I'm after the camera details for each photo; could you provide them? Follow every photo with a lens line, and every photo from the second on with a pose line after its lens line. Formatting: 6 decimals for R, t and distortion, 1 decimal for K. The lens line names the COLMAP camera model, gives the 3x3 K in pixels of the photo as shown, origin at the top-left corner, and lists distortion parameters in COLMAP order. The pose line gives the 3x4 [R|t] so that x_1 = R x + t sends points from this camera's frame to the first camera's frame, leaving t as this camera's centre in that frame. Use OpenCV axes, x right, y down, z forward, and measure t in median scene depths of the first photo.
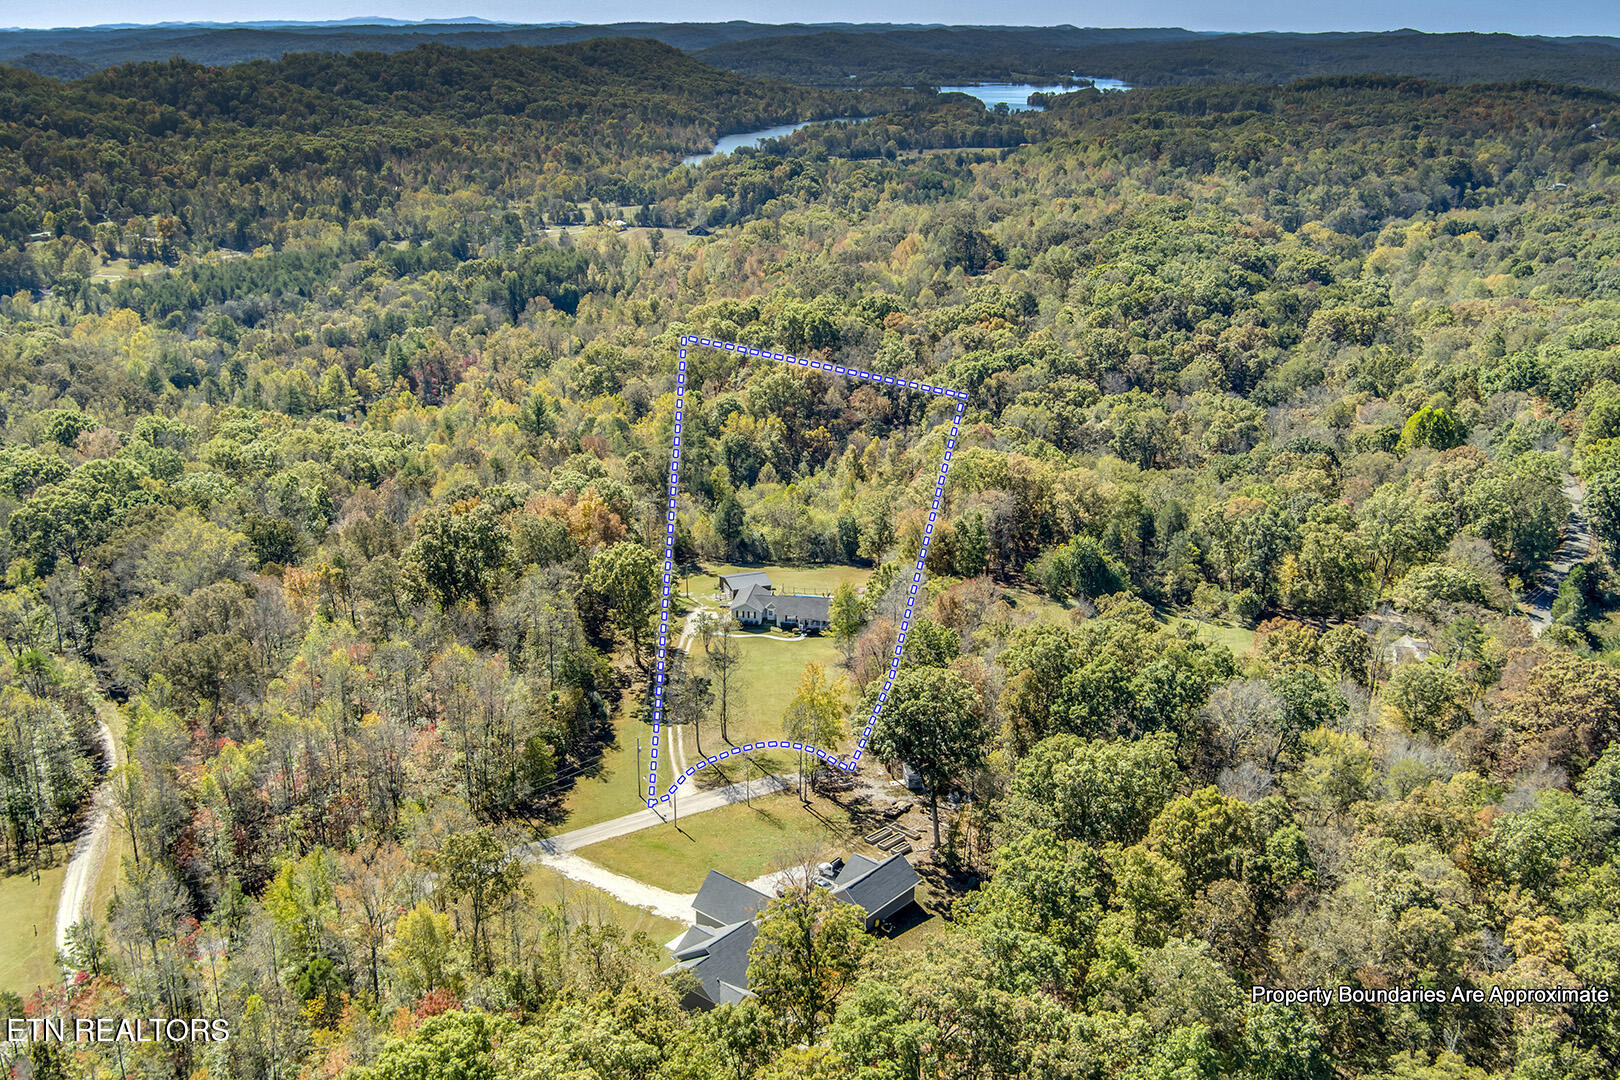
lens RADIAL K [[1577.7, 0, 810.0], [0, 1577.7, 540.0], [0, 0, 1]] dist [-0.220521, 0.002771]
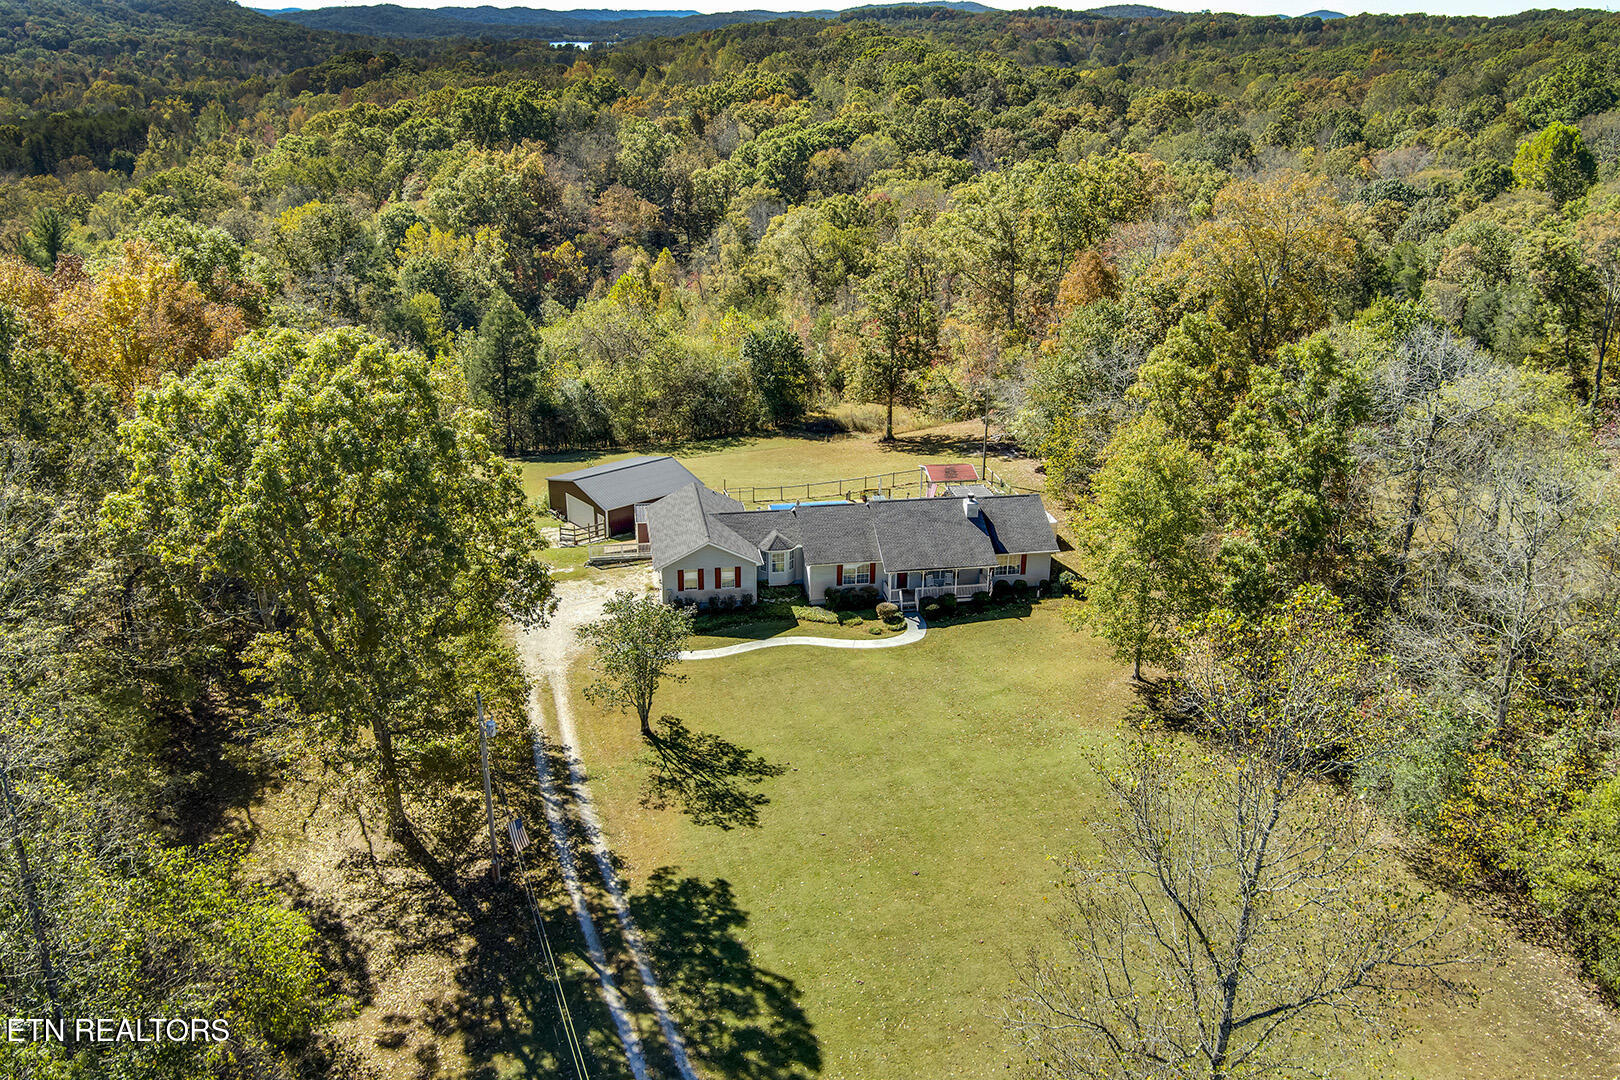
lens RADIAL K [[1285.3, 0, 810.0], [0, 1285.3, 540.0], [0, 0, 1]] dist [-0.054407, 0.006727]
pose [[0.948932, -0.113441, 0.294379, -0.060776], [0.095801, 0.992667, 0.073717, 0.014712], [-0.300583, -0.041751, 0.952841, 0.482834]]
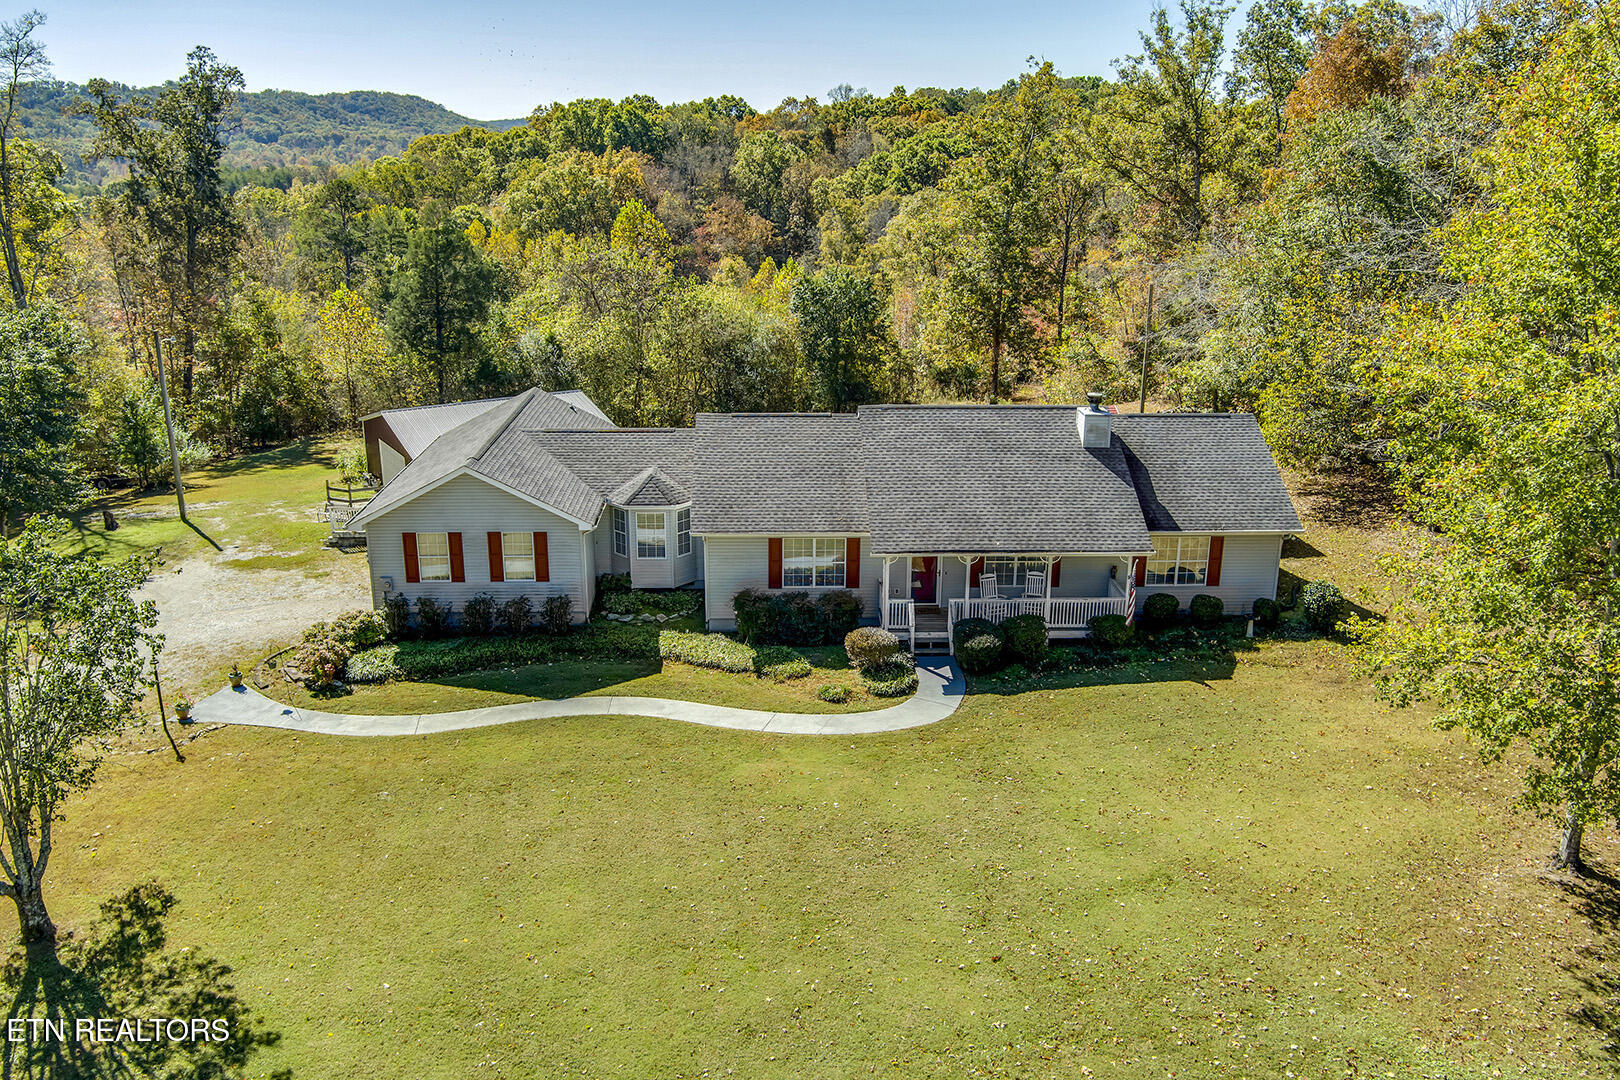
lens RADIAL K [[1285.3, 0, 810.0], [0, 1285.3, 540.0], [0, 0, 1]] dist [-0.054407, 0.006727]
pose [[0.983426, -0.053735, 0.173165, -0.019616], [0.057666, 0.998178, -0.017748, 0.031724], [-0.171896, 0.027439, 0.984733, 0.568135]]
